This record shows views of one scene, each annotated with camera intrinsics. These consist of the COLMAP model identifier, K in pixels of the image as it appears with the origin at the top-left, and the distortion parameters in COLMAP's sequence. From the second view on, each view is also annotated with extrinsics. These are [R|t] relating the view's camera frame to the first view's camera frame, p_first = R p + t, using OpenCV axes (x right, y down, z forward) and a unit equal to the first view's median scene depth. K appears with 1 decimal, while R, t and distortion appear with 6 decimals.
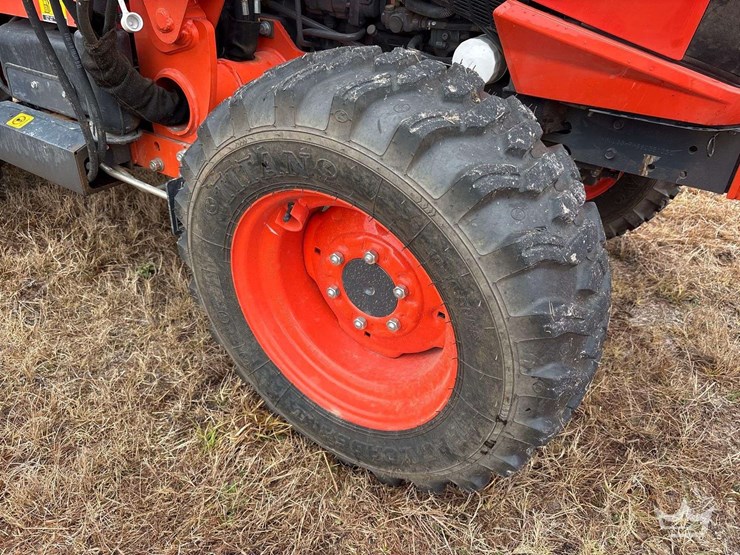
lens RADIAL K [[554.3, 0, 374.4], [0, 554.3, 276.8], [0, 0, 1]] dist [0.067161, -0.073754]
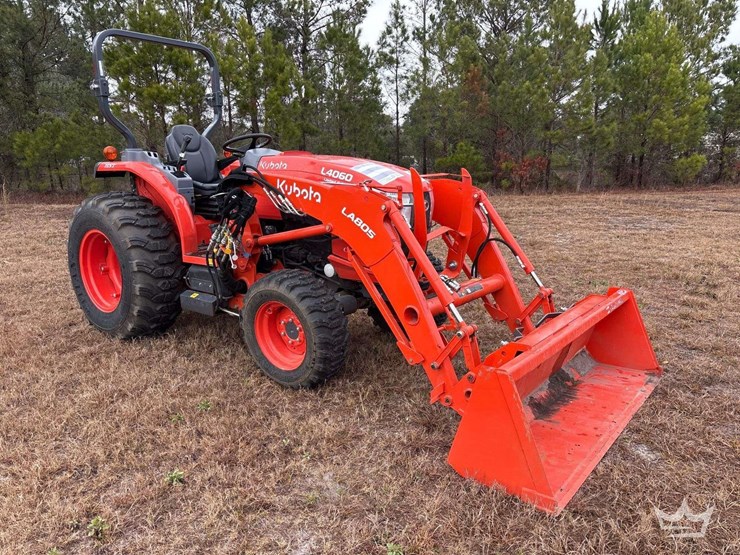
lens RADIAL K [[554.3, 0, 374.4], [0, 554.3, 276.8], [0, 0, 1]] dist [0.067161, -0.073754]
pose [[0.993348, -0.051457, -0.103011, 0.884069], [0.013473, 0.940392, -0.339826, 0.896012], [0.114357, 0.336177, 0.934830, -2.348526]]
